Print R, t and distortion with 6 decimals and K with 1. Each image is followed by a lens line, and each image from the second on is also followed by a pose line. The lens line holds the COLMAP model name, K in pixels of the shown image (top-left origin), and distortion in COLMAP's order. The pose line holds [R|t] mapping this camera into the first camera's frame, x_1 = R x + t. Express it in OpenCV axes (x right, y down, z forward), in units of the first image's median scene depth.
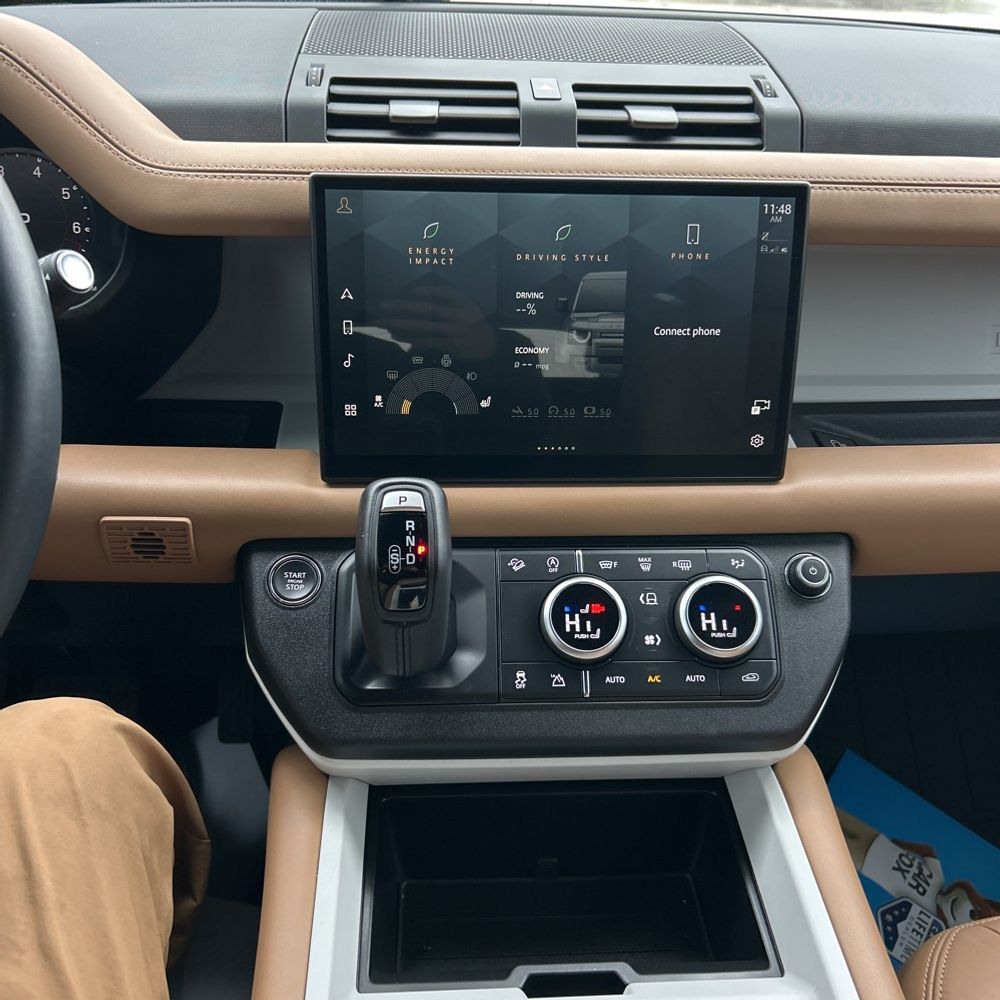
lens RADIAL K [[1030.8, 0, 512.7], [0, 1030.8, 525.7], [0, 0, 1]] dist [0.021891, -0.015293]
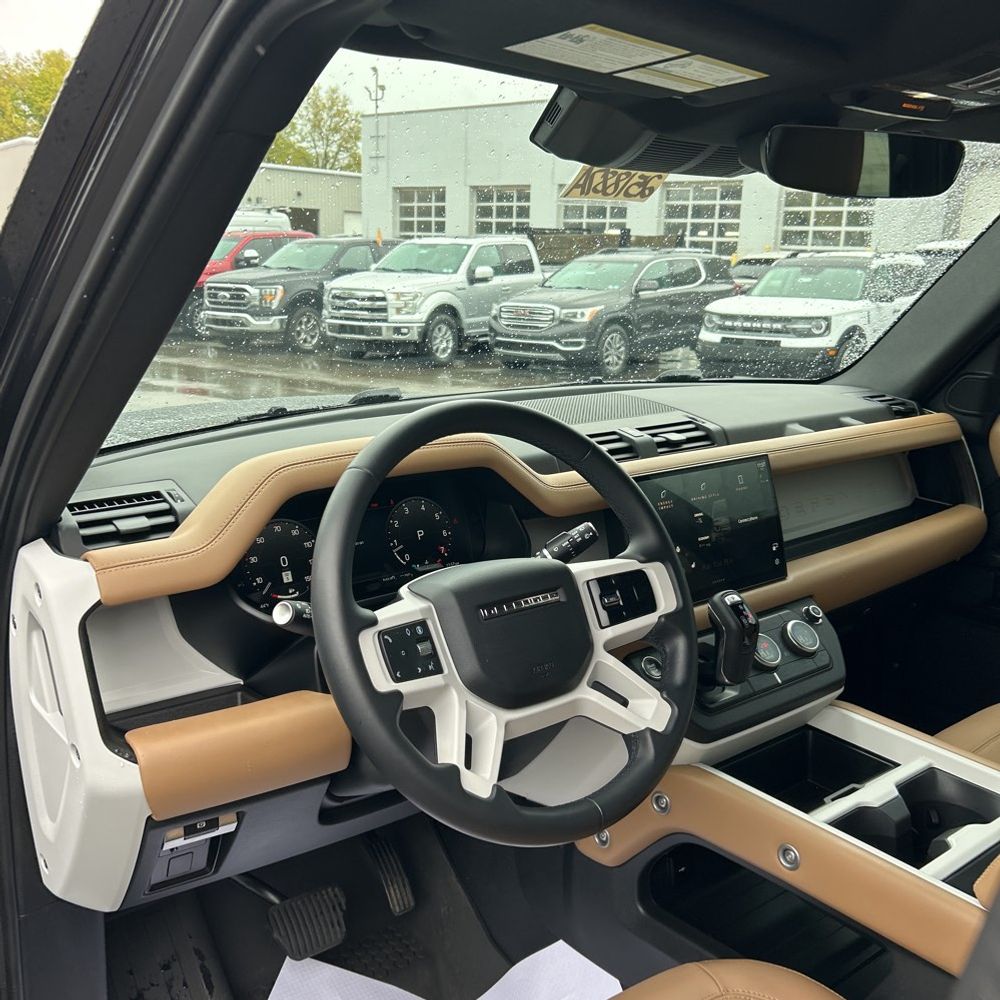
lens RADIAL K [[1030.8, 0, 512.7], [0, 1030.8, 525.7], [0, 0, 1]] dist [0.021891, -0.015293]
pose [[0.810560, -0.167309, 0.561249, -1.491114], [0.322062, 0.927751, -0.188560, 0.084482], [-0.489151, 0.333596, 0.805881, -0.563161]]
